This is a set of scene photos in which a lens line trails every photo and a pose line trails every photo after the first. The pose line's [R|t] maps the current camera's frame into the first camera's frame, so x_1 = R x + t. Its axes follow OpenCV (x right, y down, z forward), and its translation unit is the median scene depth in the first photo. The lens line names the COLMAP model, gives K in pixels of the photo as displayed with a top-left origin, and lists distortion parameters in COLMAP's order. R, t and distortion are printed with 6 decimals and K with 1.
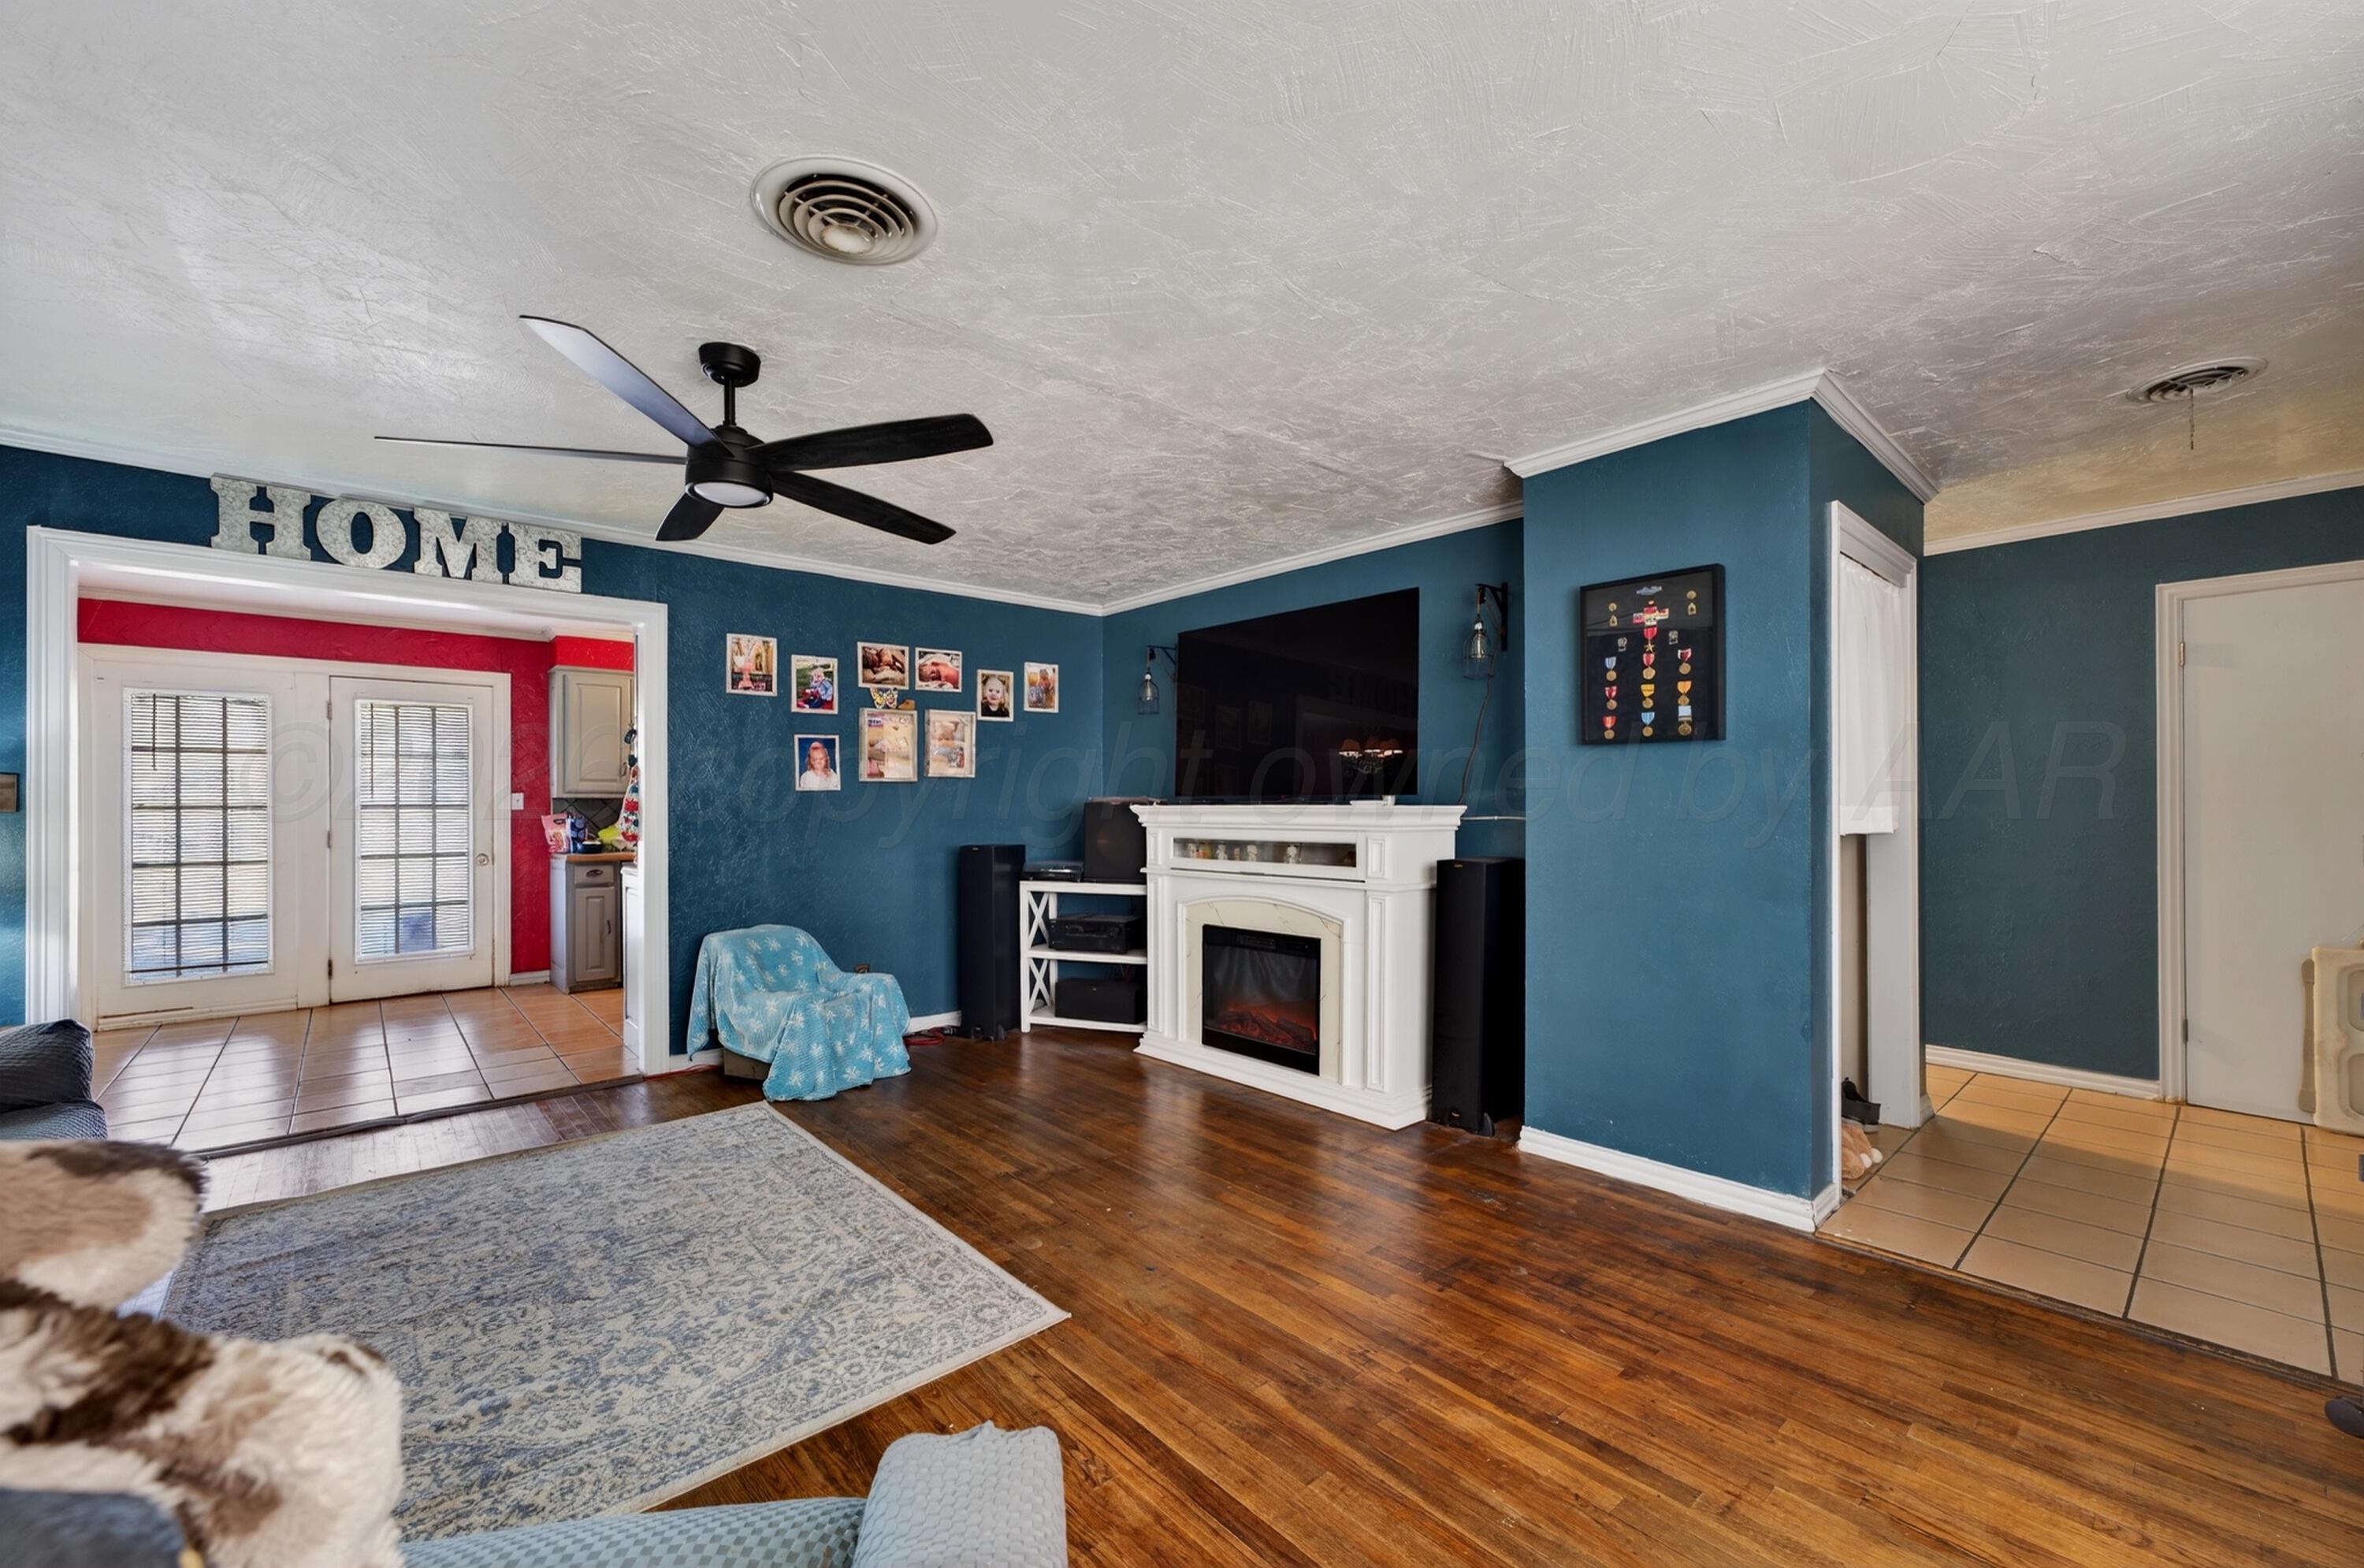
lens RADIAL K [[958.3, 0, 1180.6], [0, 958.3, 819.4], [0, 0, 1]] dist [0.007915, 0.001329]
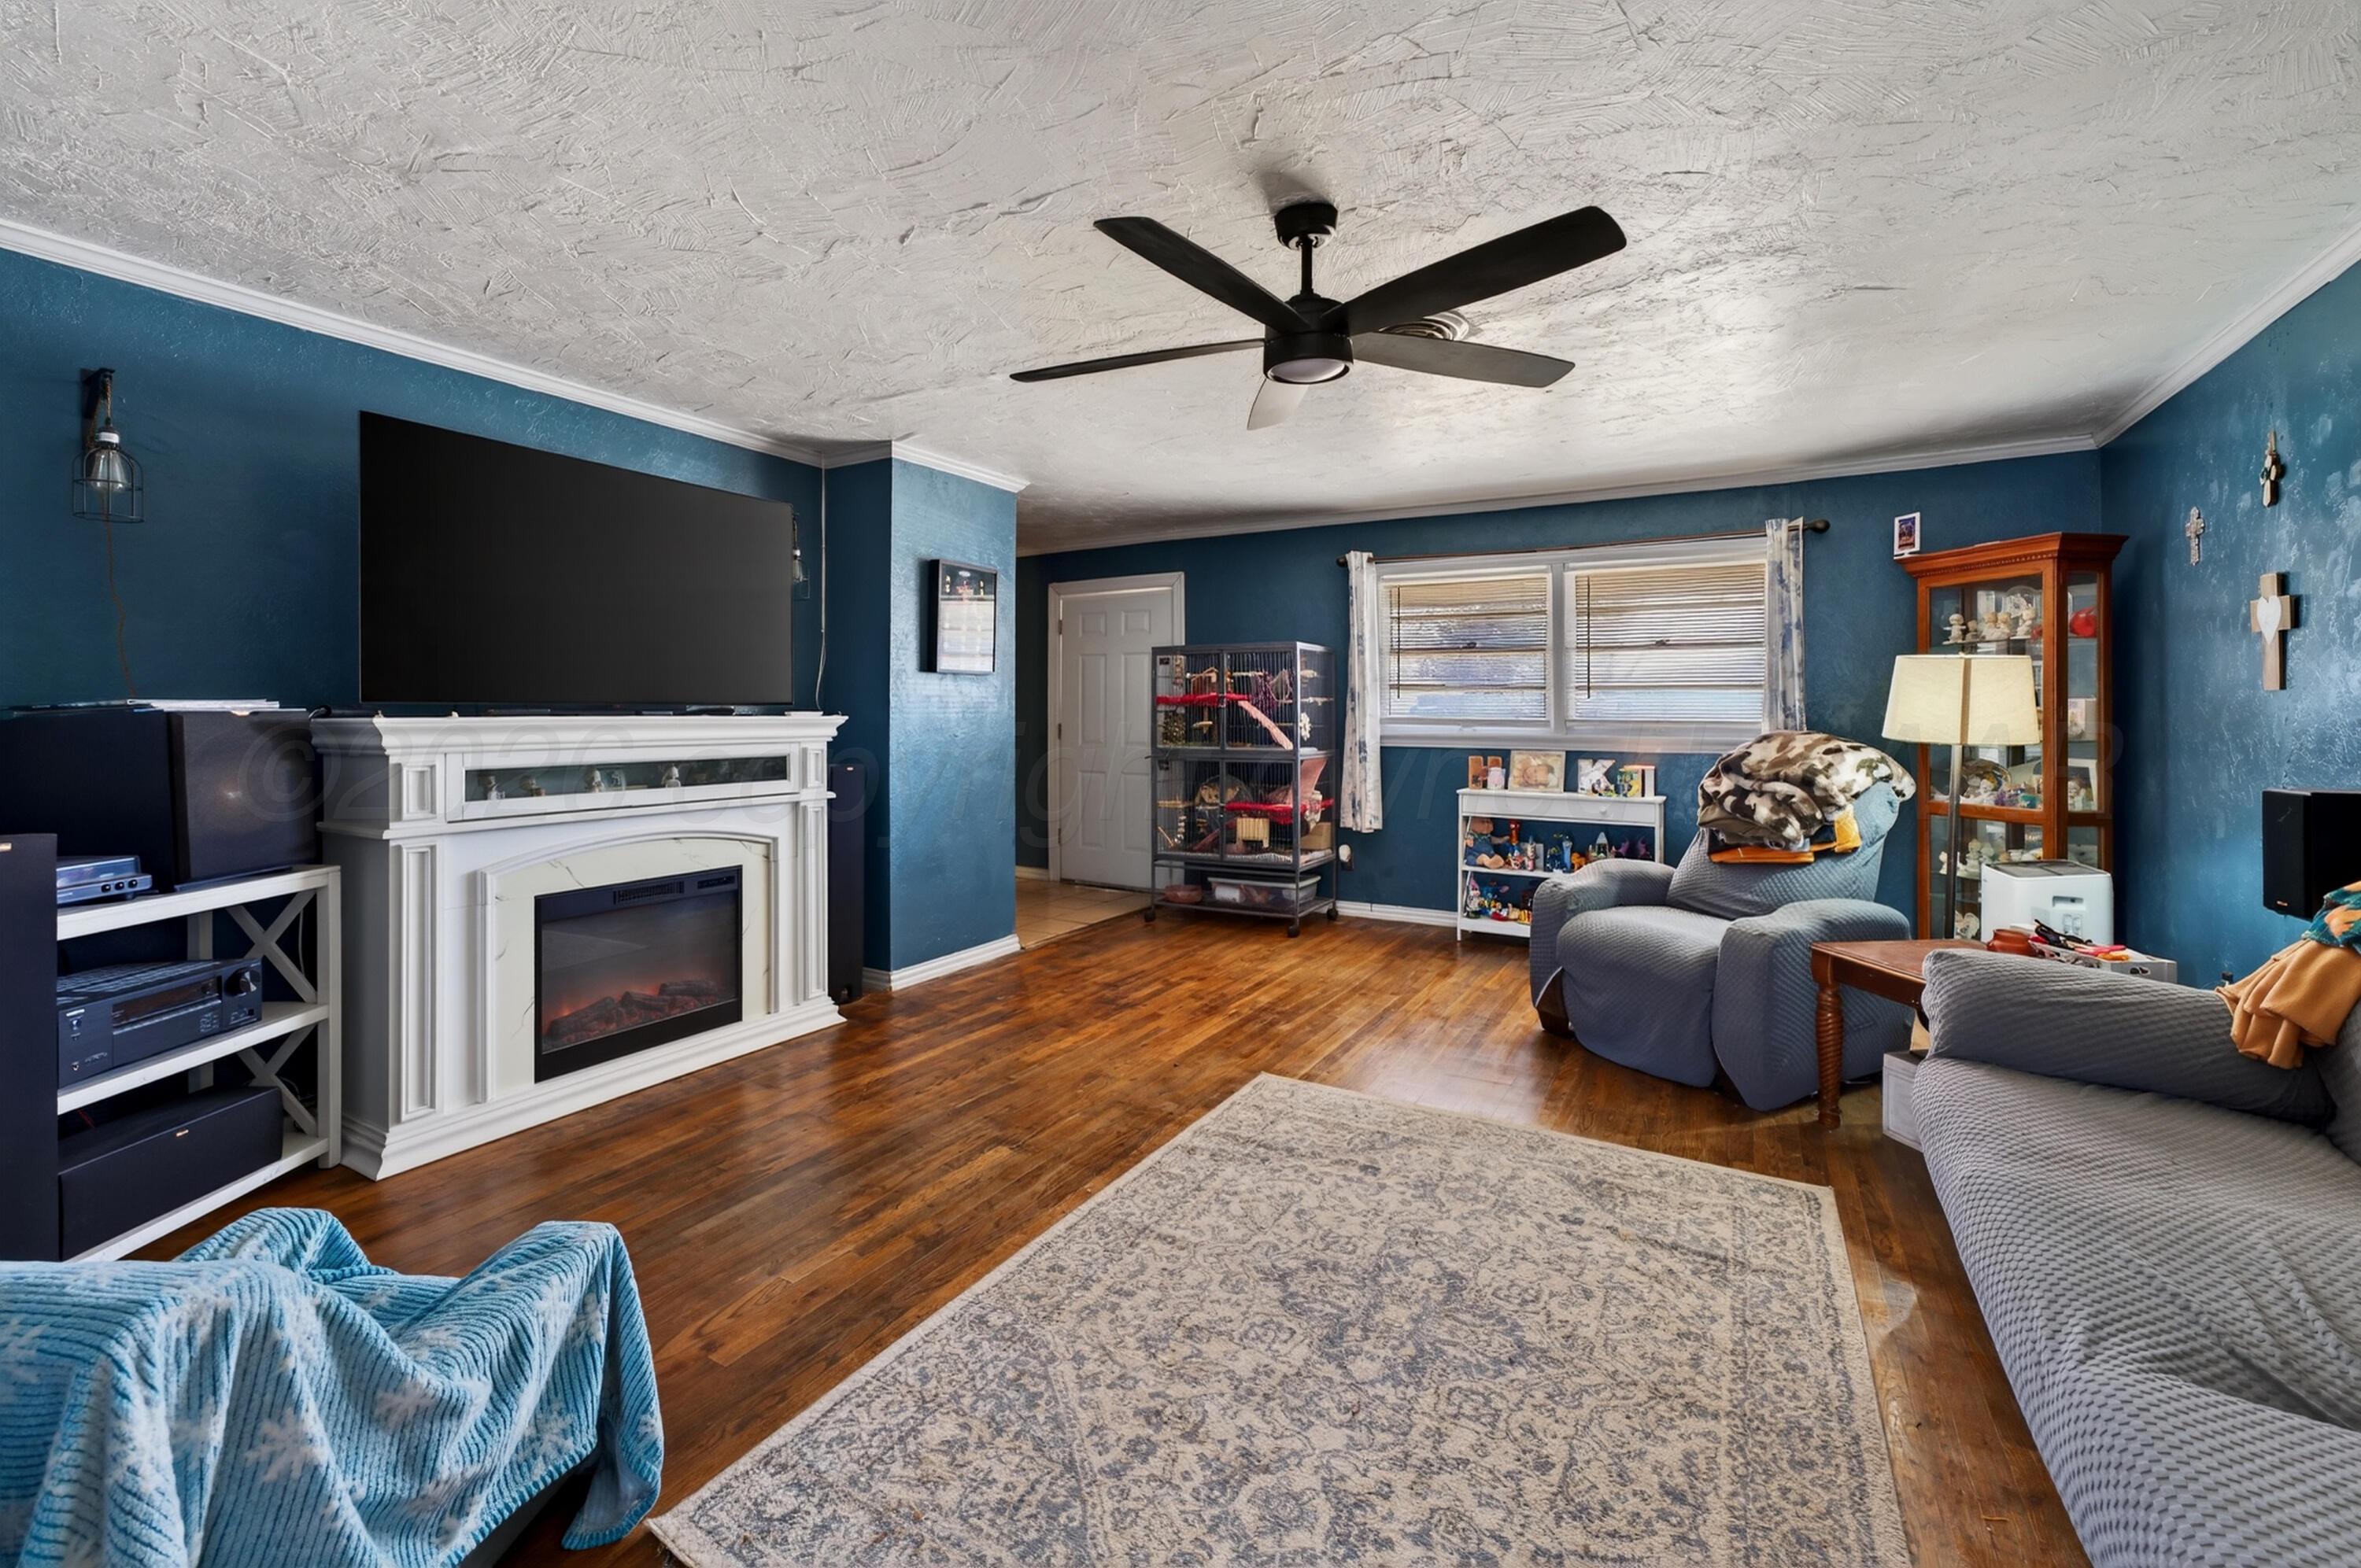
lens RADIAL K [[1006.2, 0, 1142.8], [0, 1006.2, 699.0], [0, 0, 1]] dist [-0.004824, 0.000056]
pose [[-0.313151, 0.013202, 0.949612, -1.023406], [0.006024, 0.999911, -0.011914, -0.020084], [-0.949684, 0.001990, -0.313202, 1.116320]]
